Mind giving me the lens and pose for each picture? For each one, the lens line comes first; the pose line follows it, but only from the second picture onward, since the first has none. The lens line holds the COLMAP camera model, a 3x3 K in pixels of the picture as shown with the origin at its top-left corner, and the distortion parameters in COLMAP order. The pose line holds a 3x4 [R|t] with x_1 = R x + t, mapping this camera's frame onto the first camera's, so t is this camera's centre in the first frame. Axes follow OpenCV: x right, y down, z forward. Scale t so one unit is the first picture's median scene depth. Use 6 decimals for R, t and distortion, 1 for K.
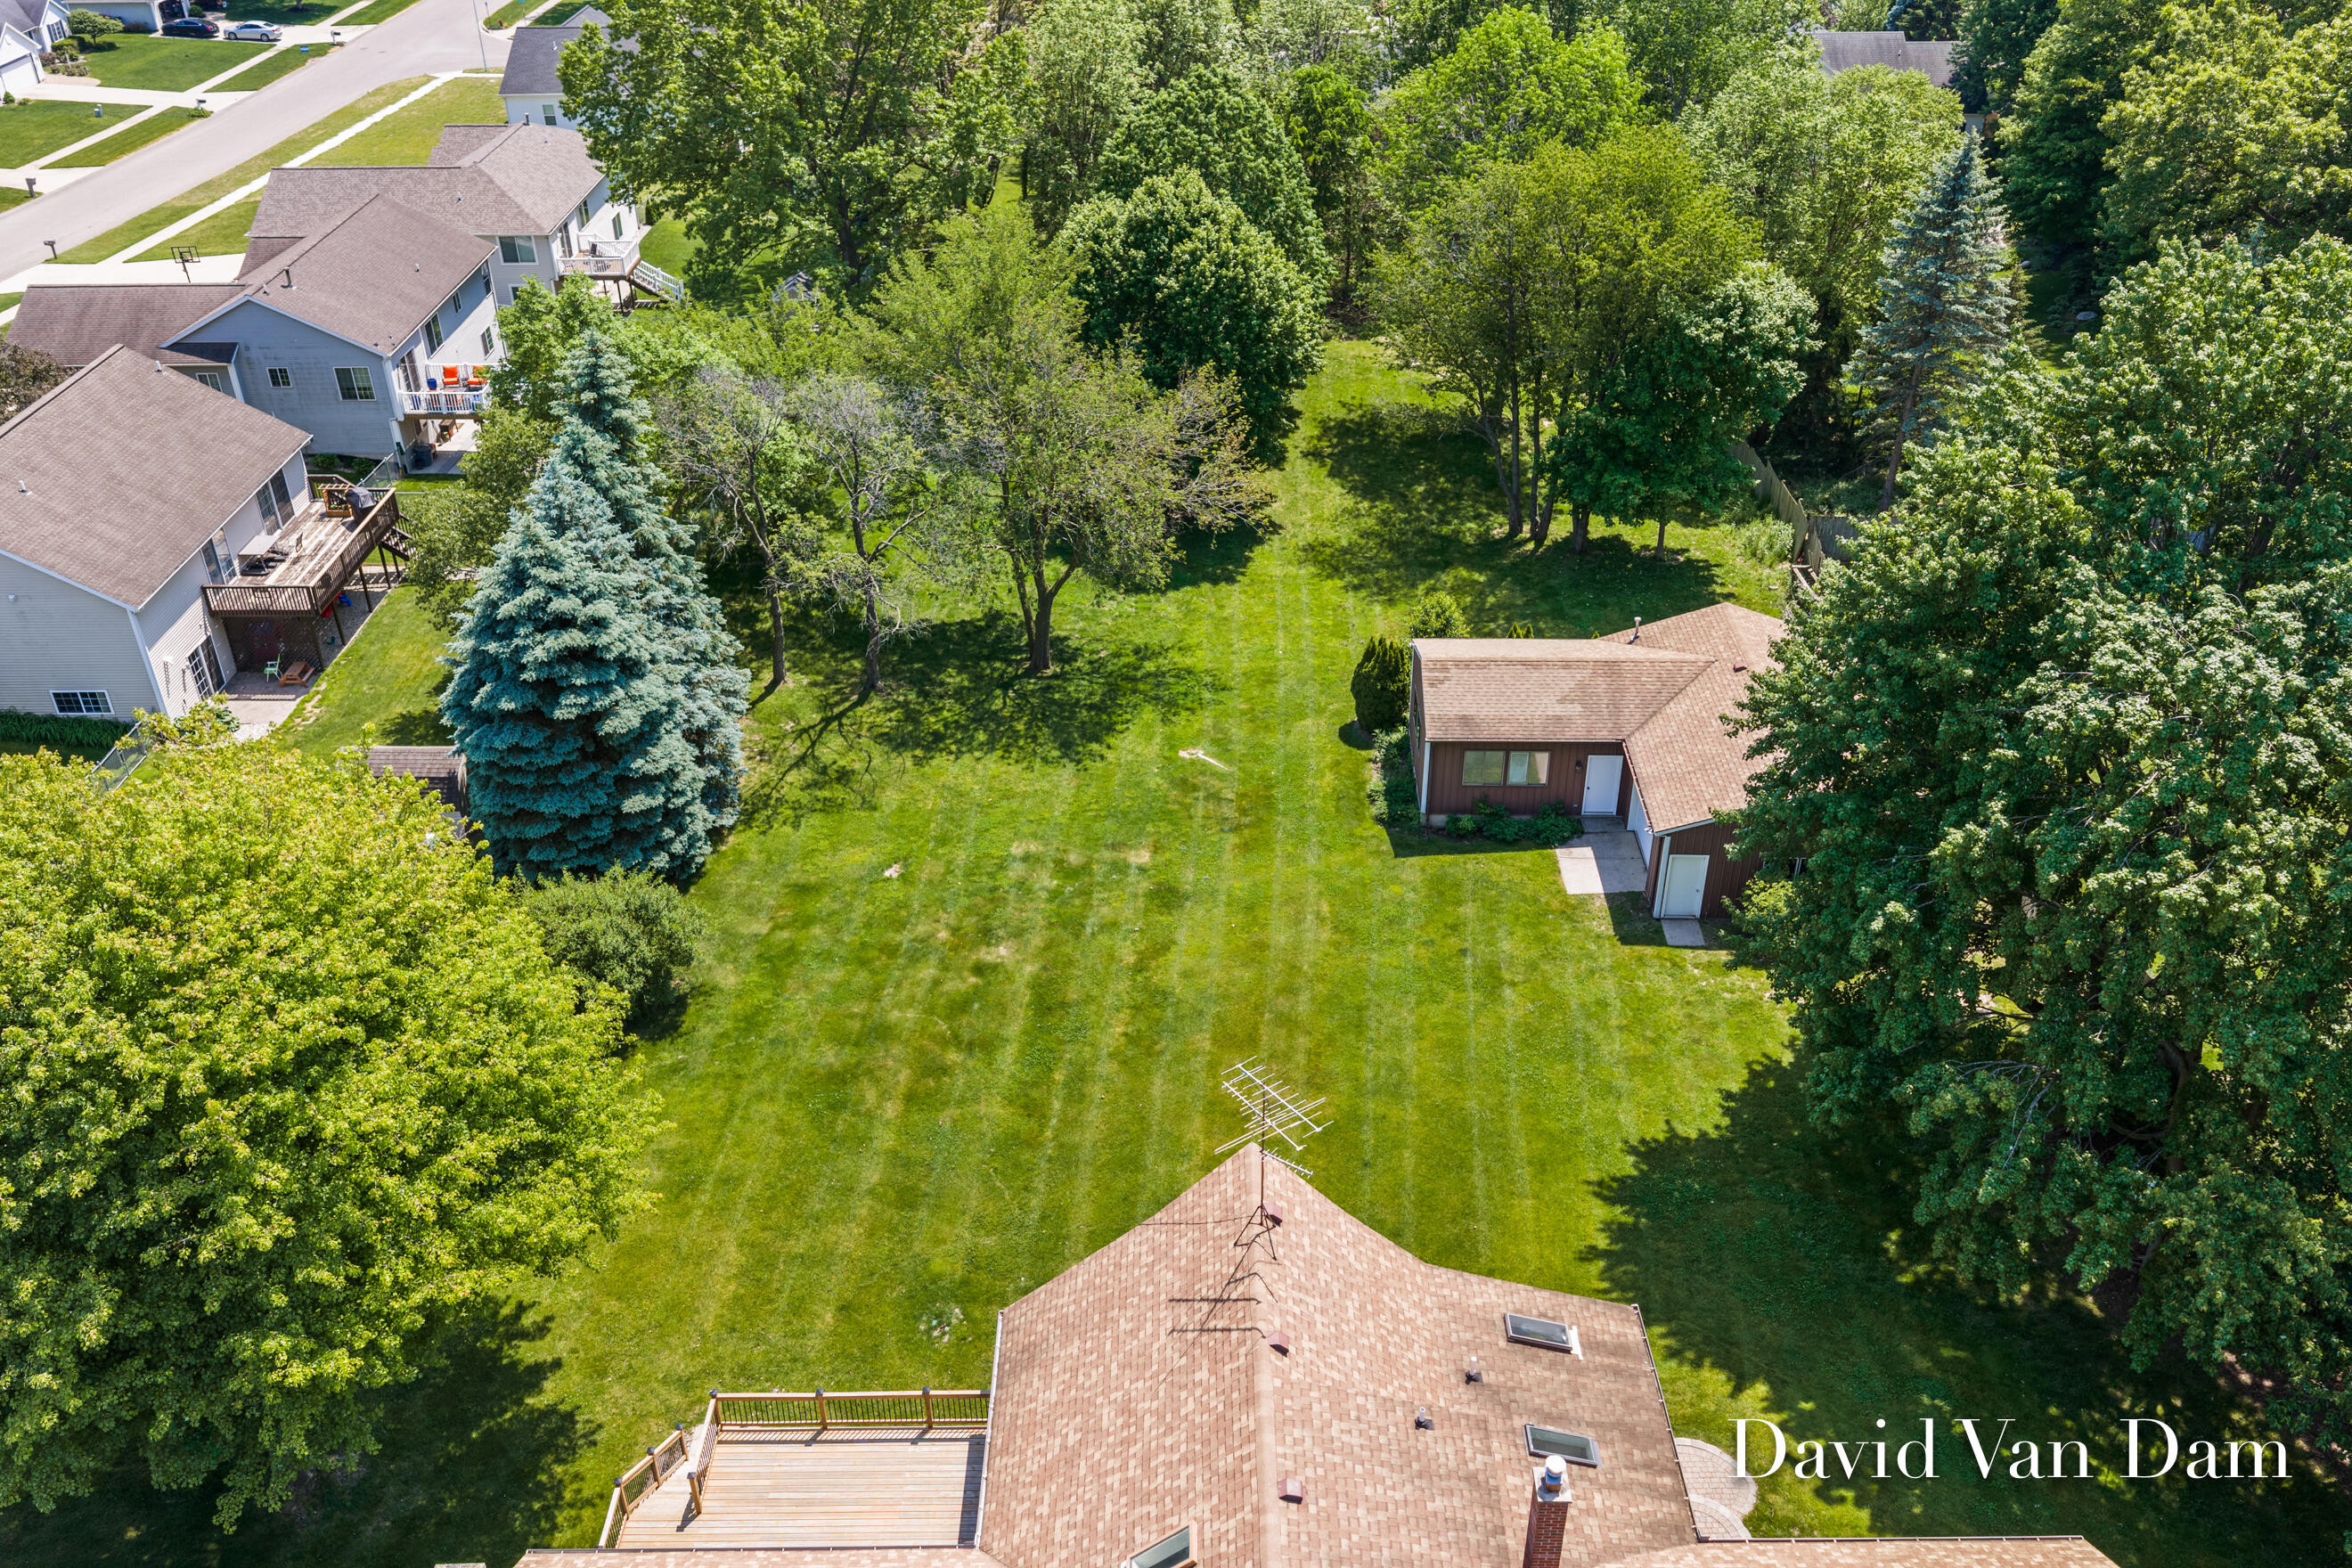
lens RADIAL K [[1988.3, 0, 1176.0], [0, 1988.3, 784.0], [0, 0, 1]] dist [0.002550, -0.022817]
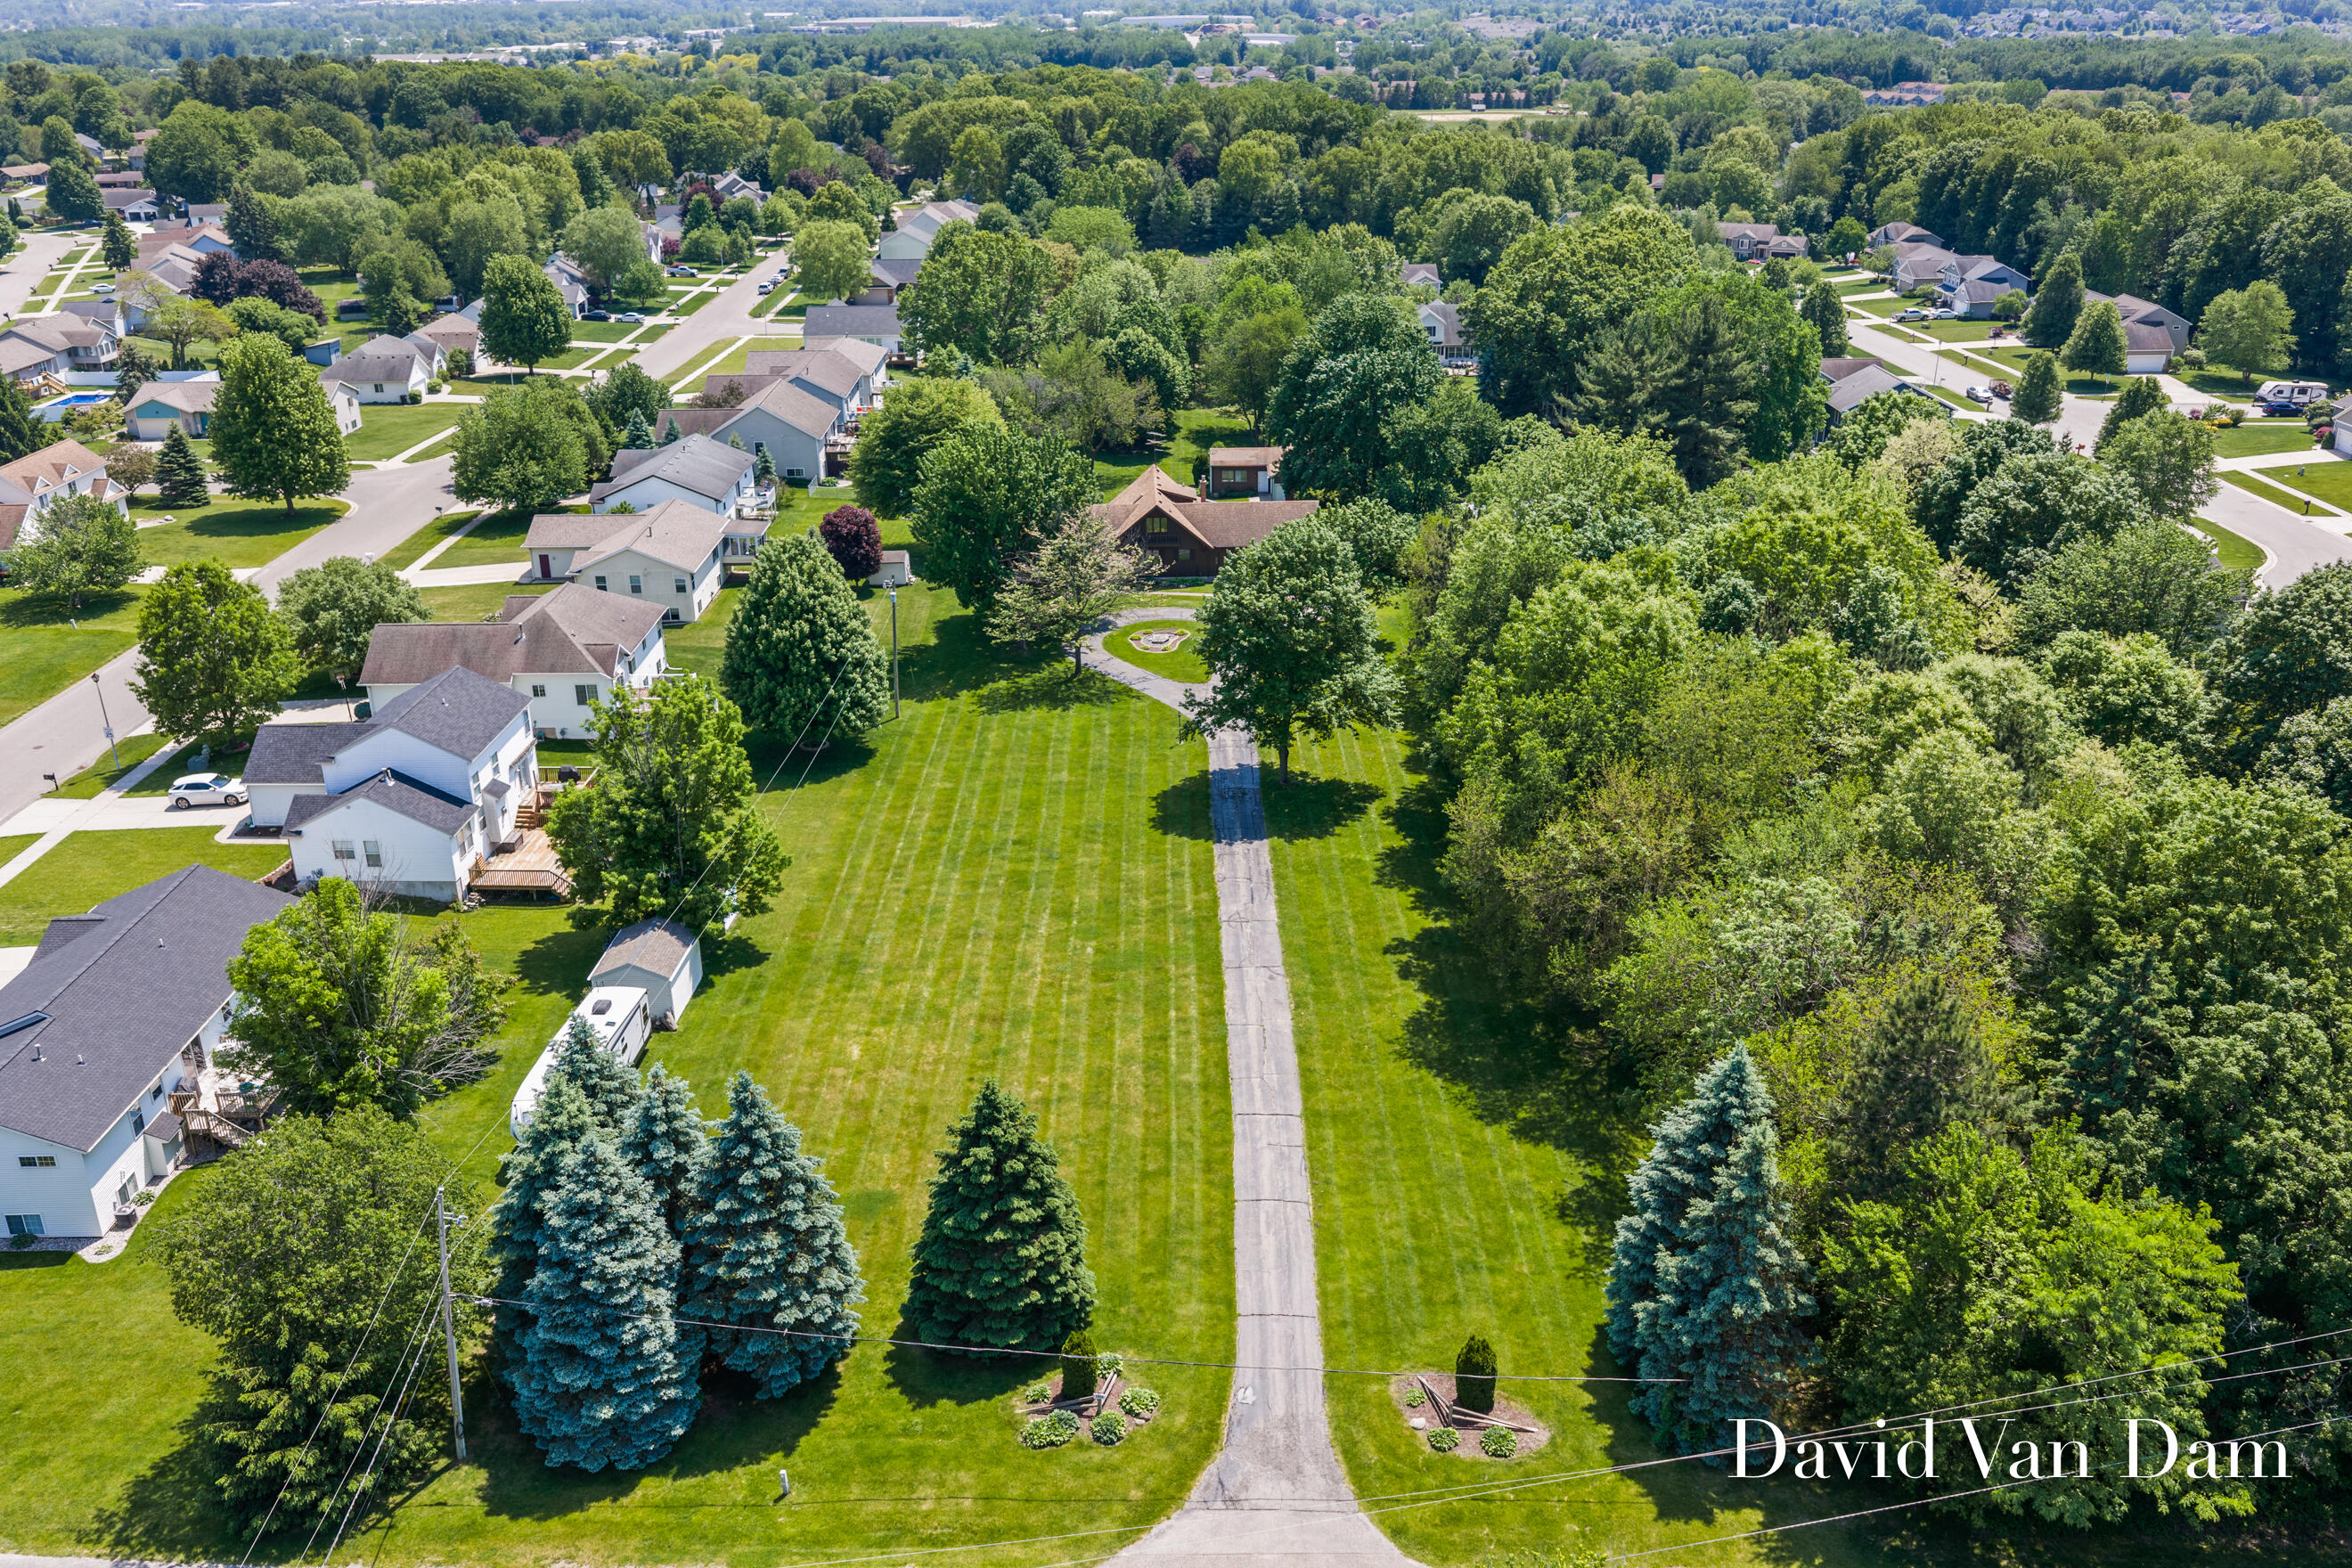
lens RADIAL K [[1988.3, 0, 1176.0], [0, 1988.3, 784.0], [0, 0, 1]] dist [0.002550, -0.022817]
pose [[0.999643, -0.007081, 0.025759, -0.017377], [0.011374, 0.985282, -0.170558, 0.813901], [-0.024172, 0.170790, 0.985011, -1.679583]]
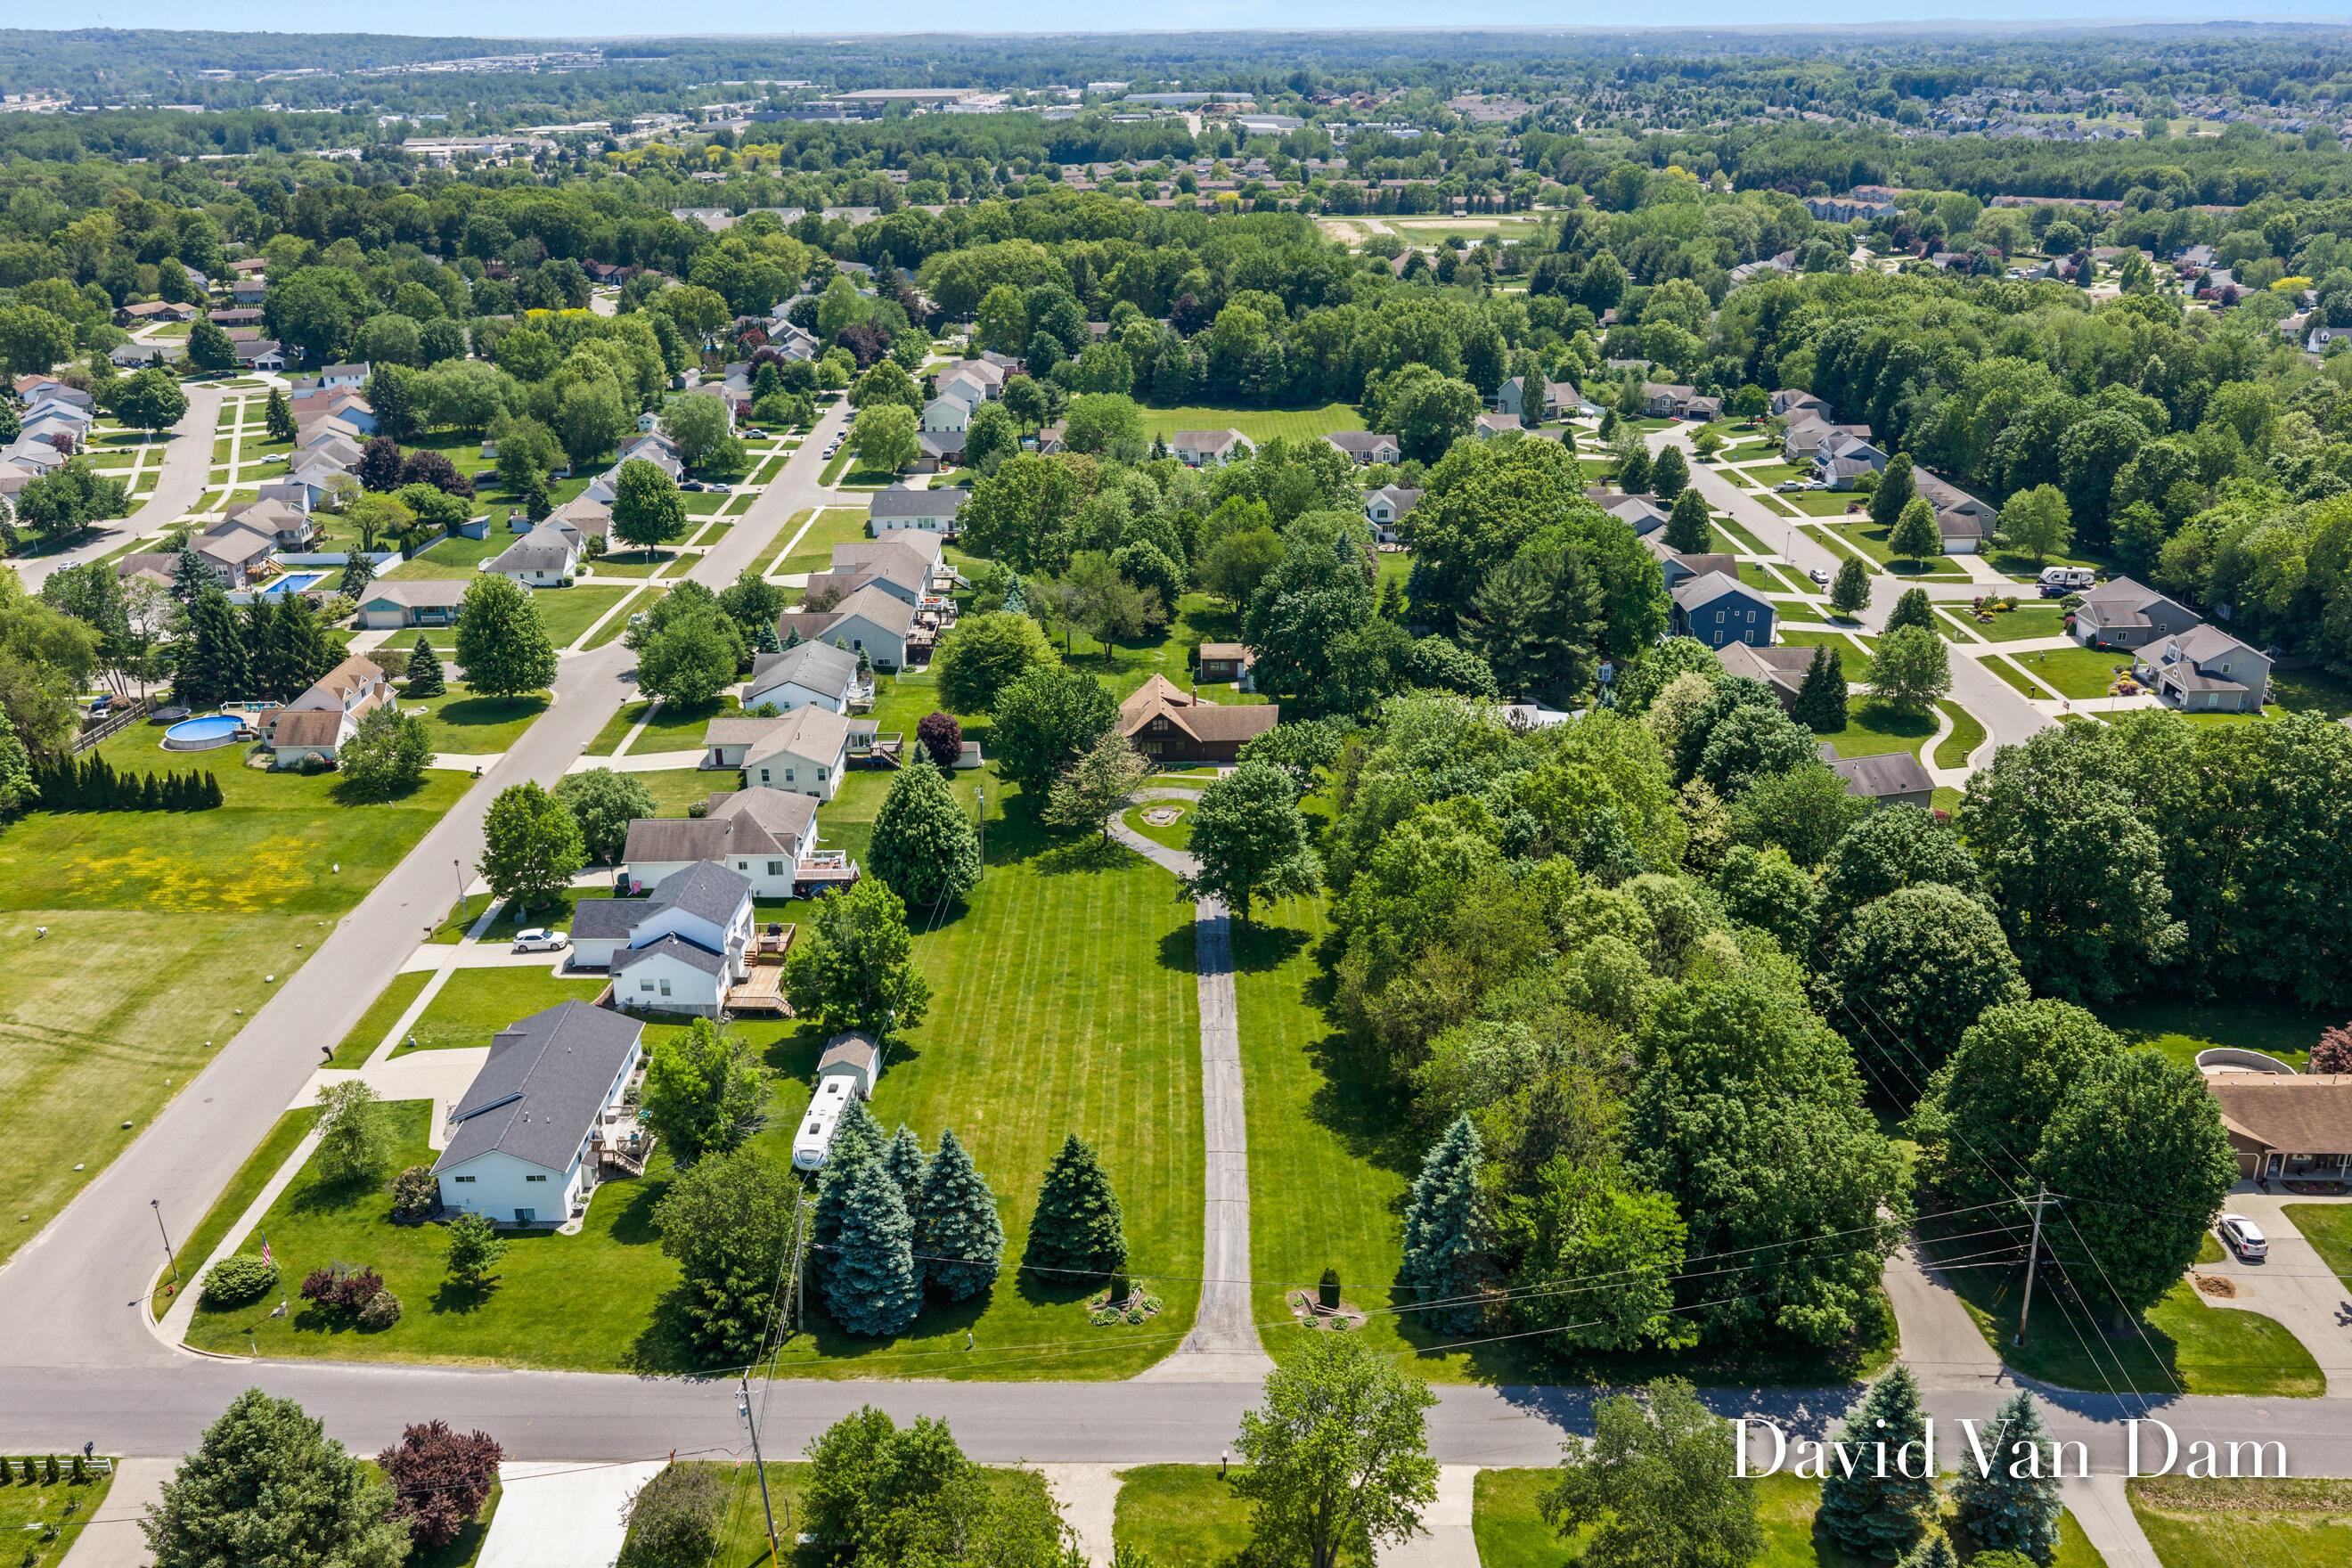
lens RADIAL K [[1988.3, 0, 1176.0], [0, 1988.3, 784.0], [0, 0, 1]] dist [0.002550, -0.022817]
pose [[0.999677, -0.007095, 0.024400, -0.030326], [0.011643, 0.981394, -0.191653, 0.825443], [-0.022586, 0.191875, 0.981159, -2.477527]]
